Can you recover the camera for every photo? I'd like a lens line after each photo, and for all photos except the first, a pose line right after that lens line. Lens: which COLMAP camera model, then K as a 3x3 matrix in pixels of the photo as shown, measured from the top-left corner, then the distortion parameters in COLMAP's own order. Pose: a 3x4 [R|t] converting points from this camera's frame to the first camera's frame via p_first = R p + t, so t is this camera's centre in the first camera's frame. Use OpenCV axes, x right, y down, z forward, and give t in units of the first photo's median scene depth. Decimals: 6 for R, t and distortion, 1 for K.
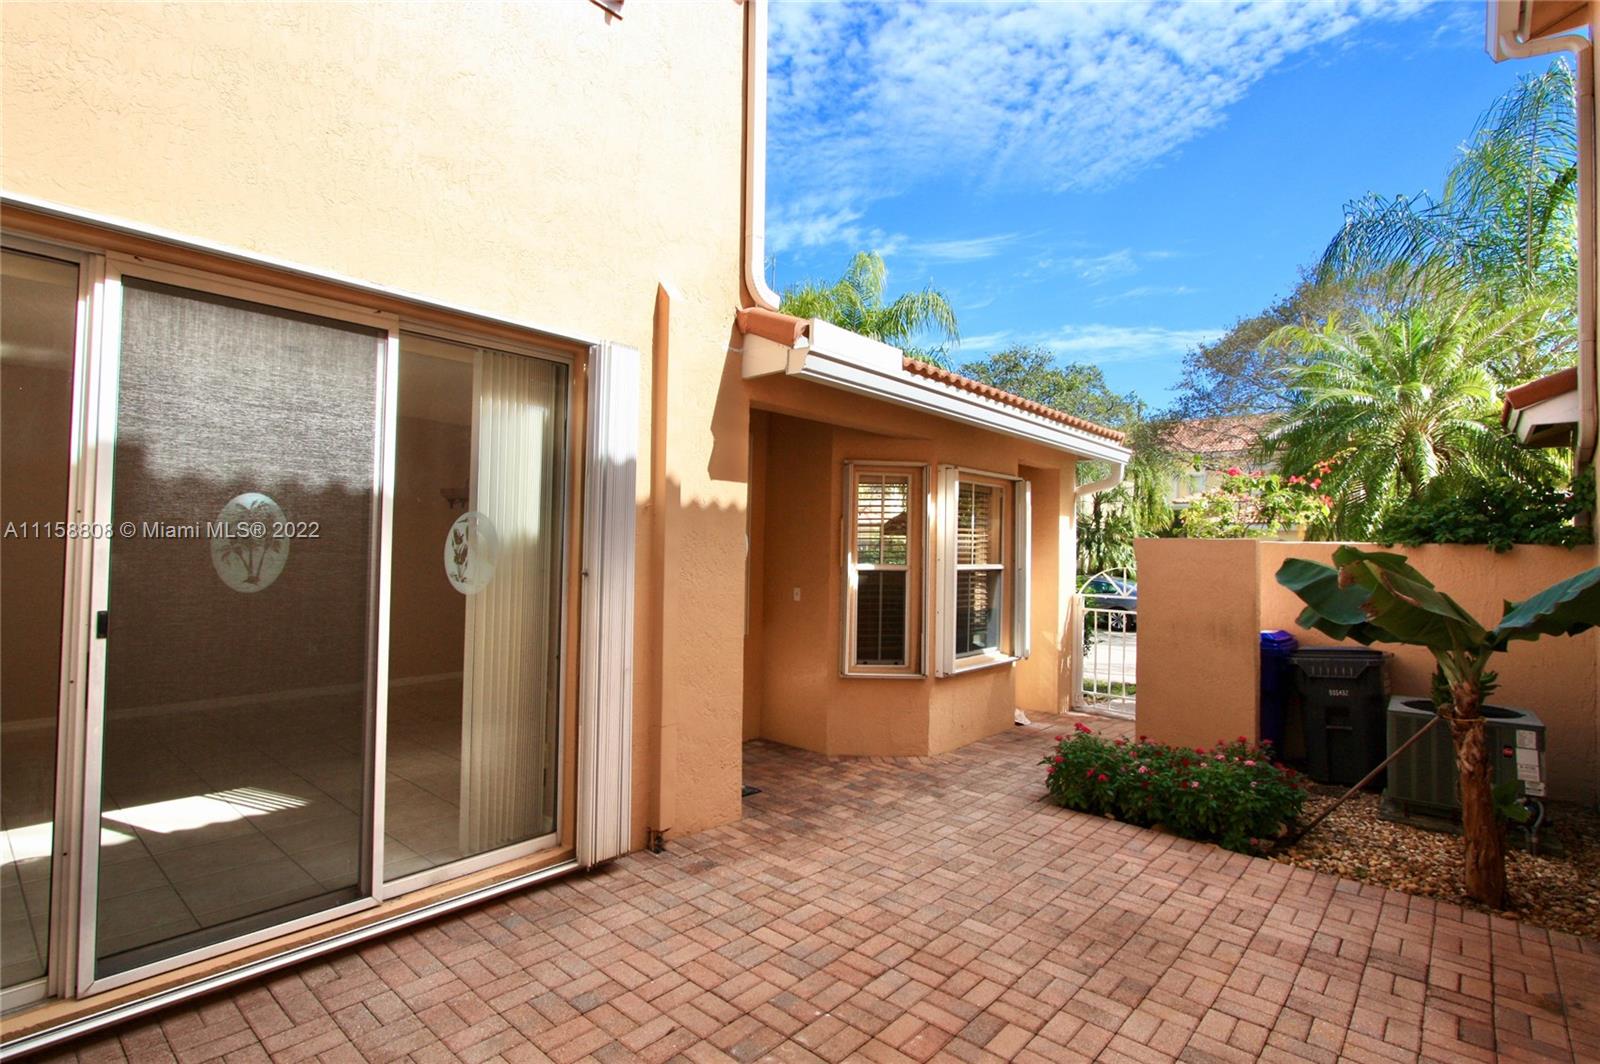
lens RADIAL K [[772.8, 0, 807.1], [0, 772.8, 546.3], [0, 0, 1]] dist [-0.000939, 0.000078]
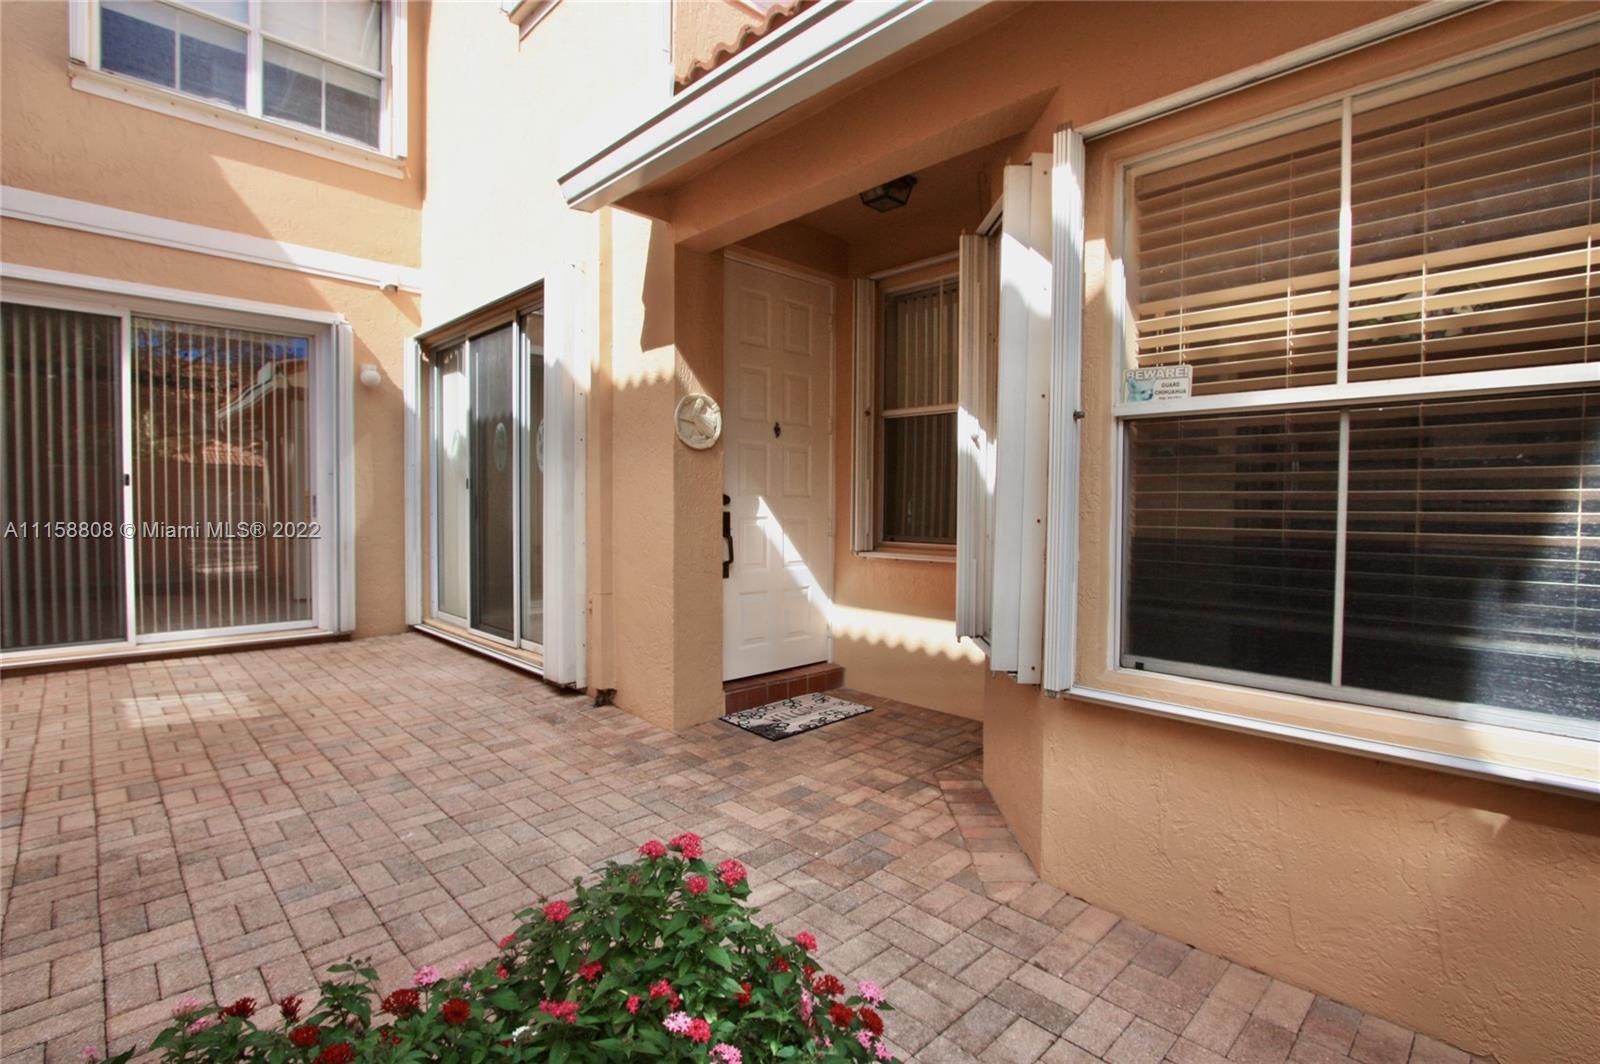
lens RADIAL K [[730.9, 0, 800.0], [0, 730.9, 532.0], [0, 0, 1]] dist [-0.011044, 0.000565]
pose [[-0.072446, 0.019518, -0.997181, 0.818783], [-0.002189, 0.999803, 0.019728, 0.121637], [0.997370, 0.003612, -0.072389, 1.349294]]
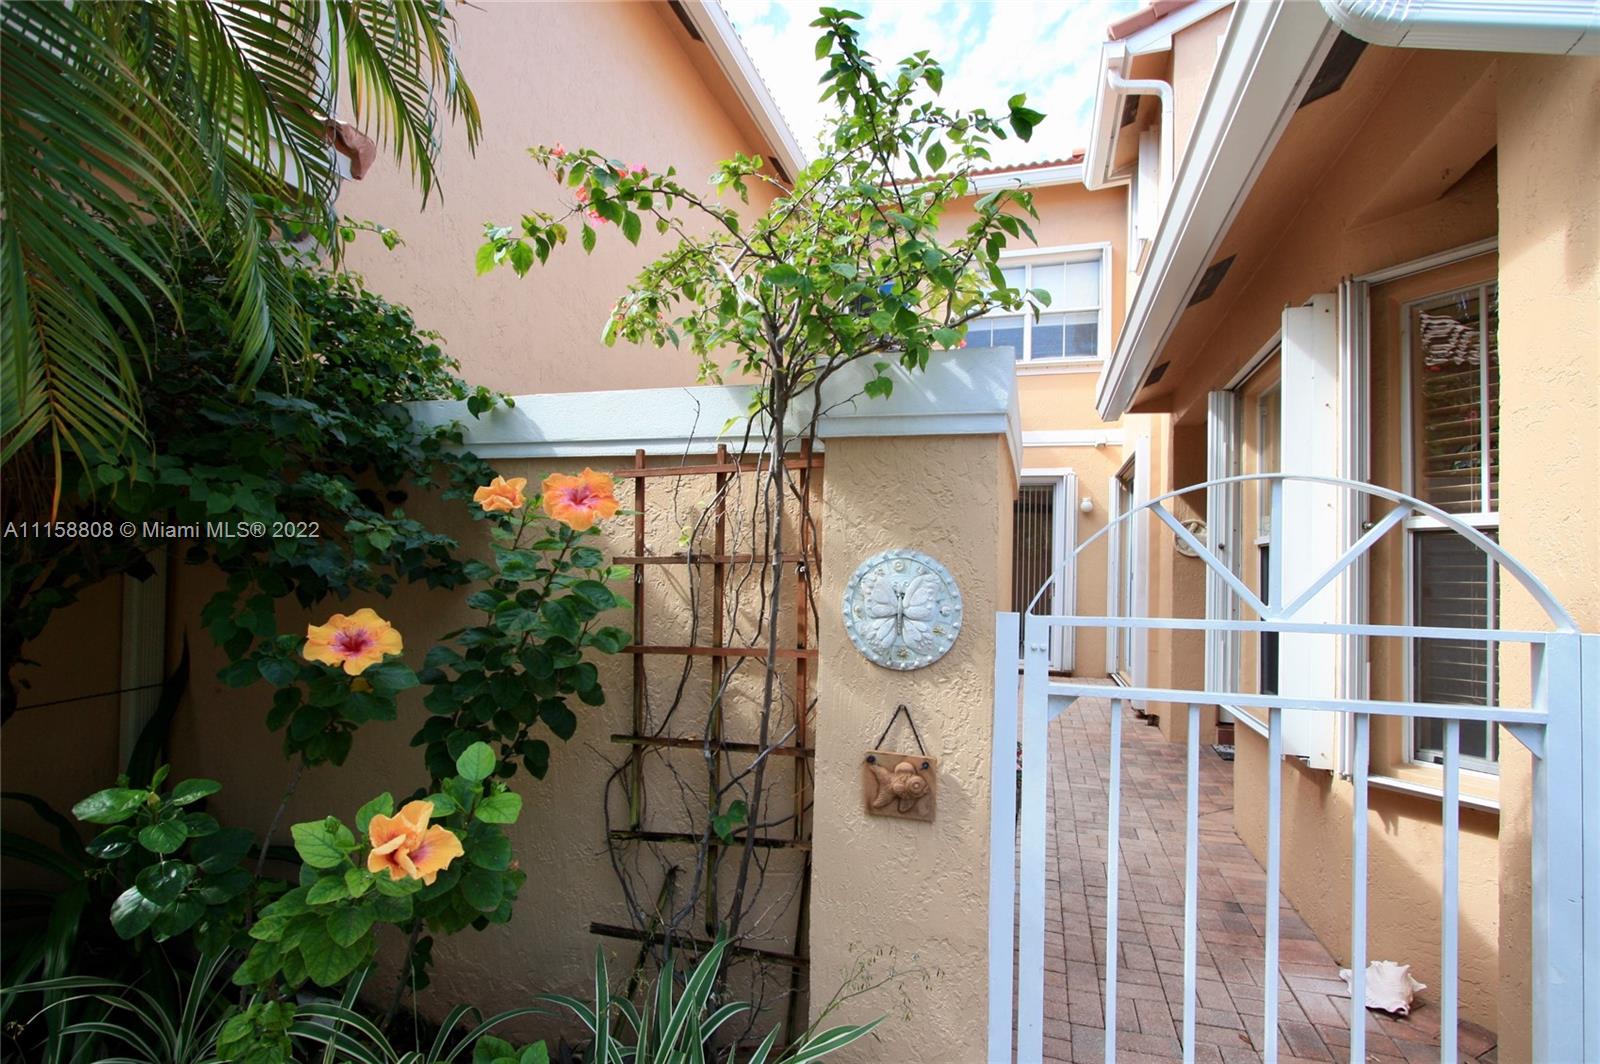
lens RADIAL K [[772.8, 0, 807.1], [0, 772.8, 546.3], [0, 0, 1]] dist [-0.000939, 0.000078]
pose [[-0.908993, -0.054611, -0.413219, 1.178398], [-0.037614, 0.998082, -0.049163, 0.114716], [0.415111, -0.029146, -0.909304, 2.197293]]
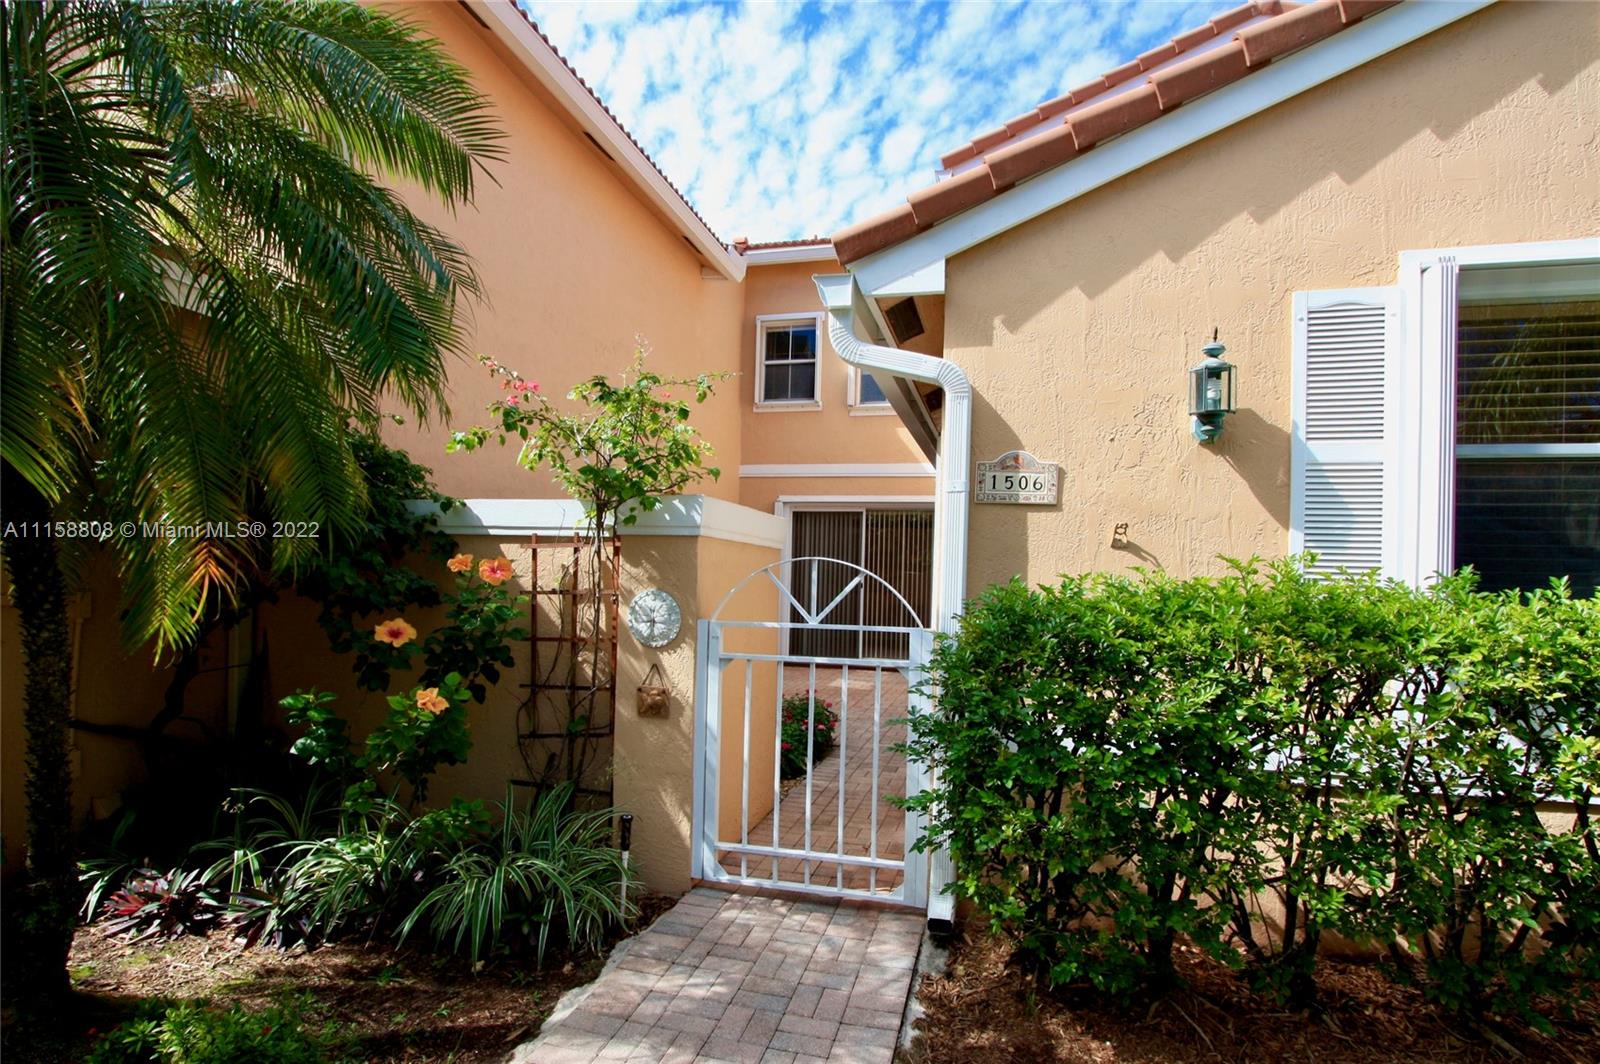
lens RADIAL K [[798.8, 0, 804.6], [0, 798.8, 569.1], [0, 0, 1]] dist [-0.012982, 0.000207]
pose [[-0.891875, -0.046589, -0.449876, 1.217600], [-0.038119, 0.998884, -0.027874, 0.087801], [0.450673, -0.007711, -0.892656, 2.756799]]
